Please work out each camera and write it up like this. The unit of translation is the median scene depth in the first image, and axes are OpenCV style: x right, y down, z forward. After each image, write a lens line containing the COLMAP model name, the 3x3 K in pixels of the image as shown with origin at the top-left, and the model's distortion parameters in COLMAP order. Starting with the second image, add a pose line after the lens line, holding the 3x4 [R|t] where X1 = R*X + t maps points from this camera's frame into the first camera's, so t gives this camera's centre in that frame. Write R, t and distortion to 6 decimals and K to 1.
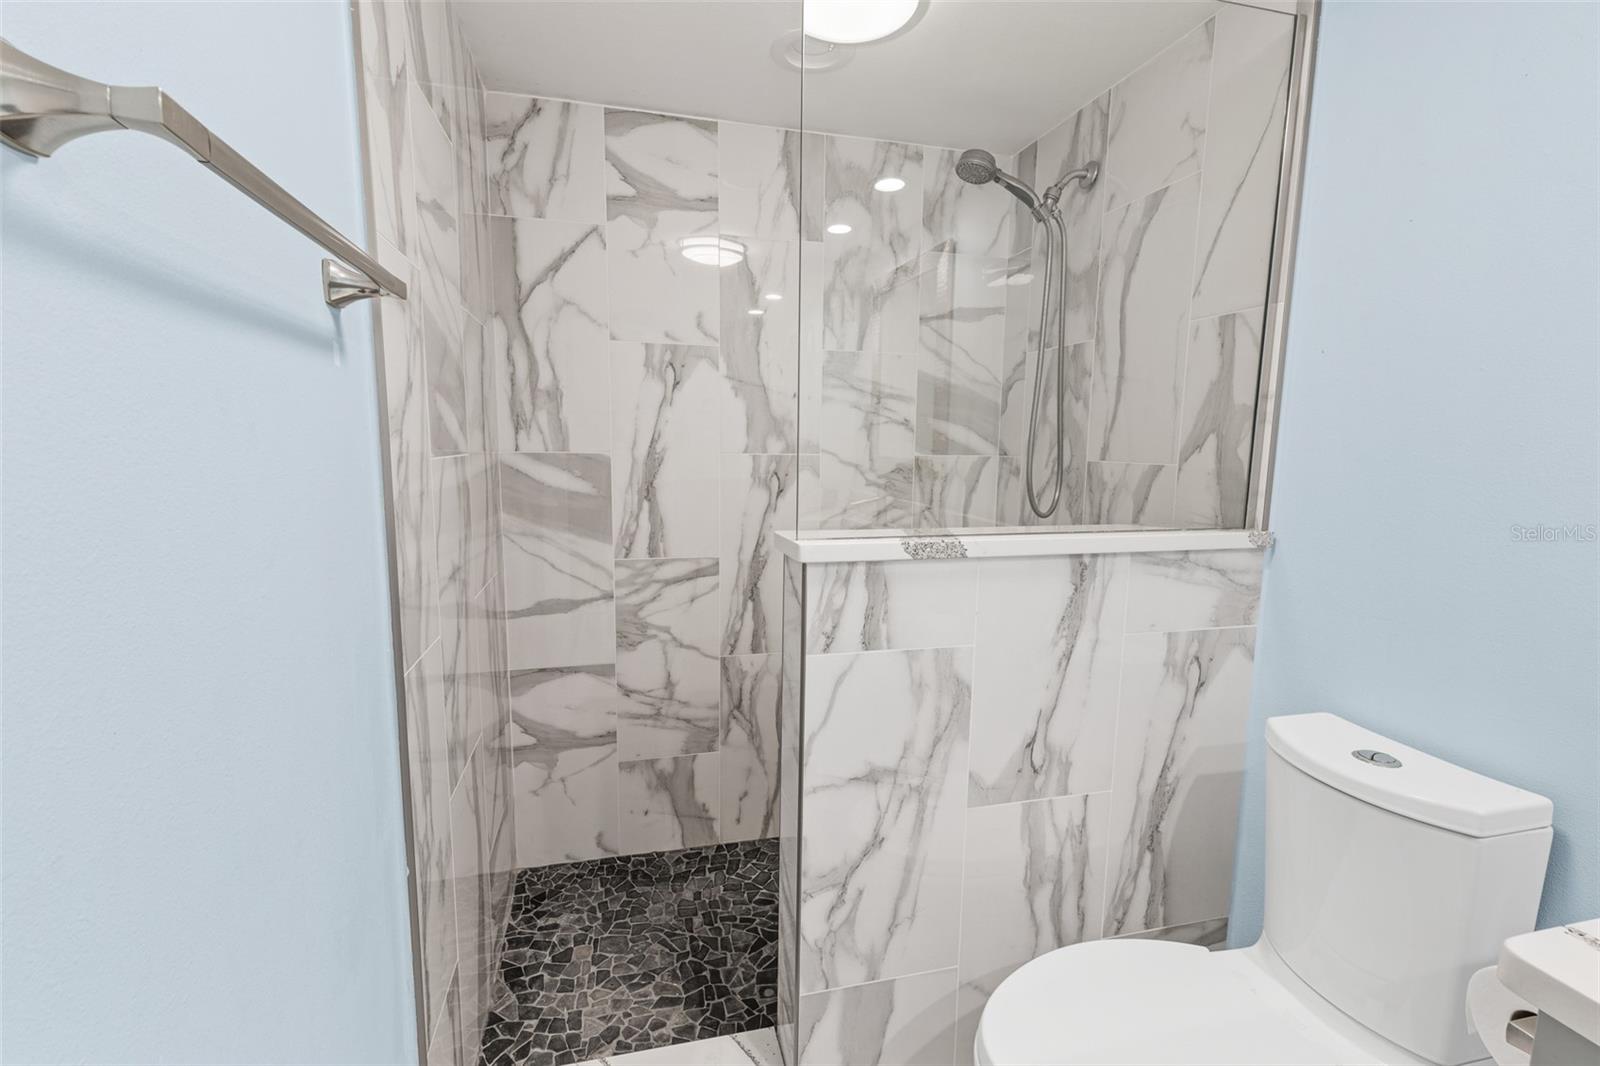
lens RADIAL K [[698.7, 0, 804.7], [0, 698.7, 540.2], [0, 0, 1]] dist [0.004764, -0.000729]
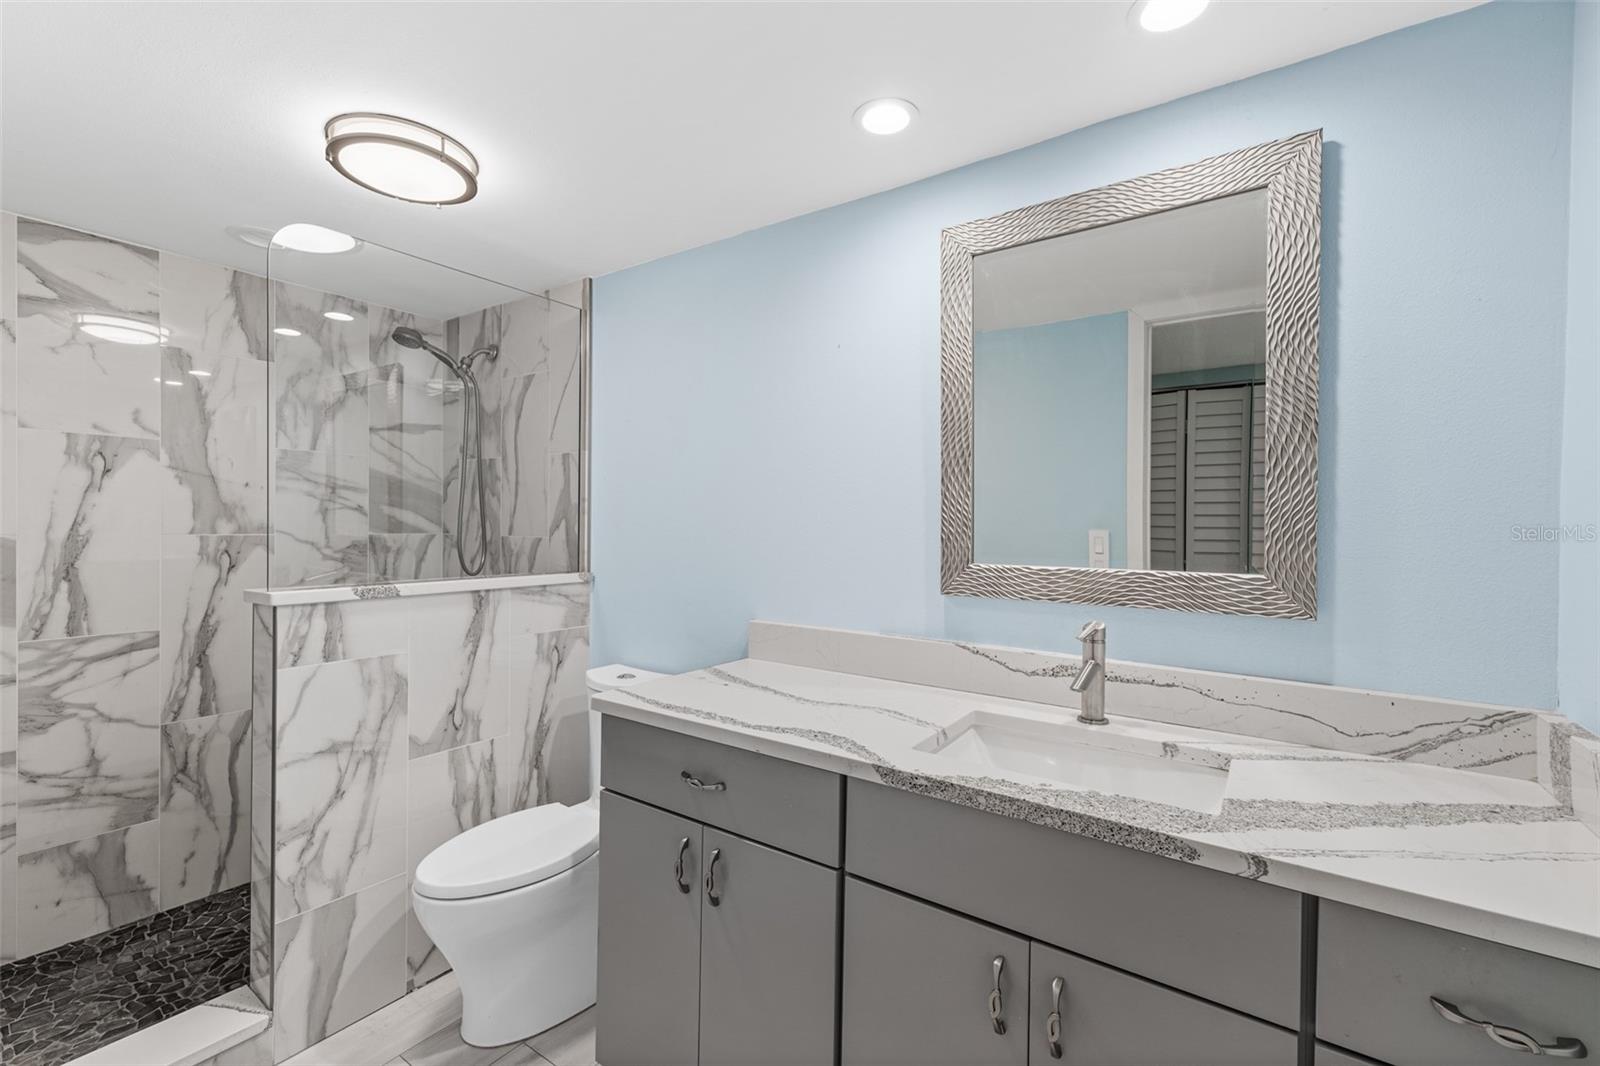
lens RADIAL K [[698.7, 0, 800.4], [0, 698.7, 532.2], [0, 0, 1]] dist [0.004764, -0.000729]
pose [[0.772219, -0.012119, 0.635241, -0.051446], [0.089741, 0.991875, -0.090168, 0.069982], [-0.628987, 0.126637, 0.767032, -0.545861]]
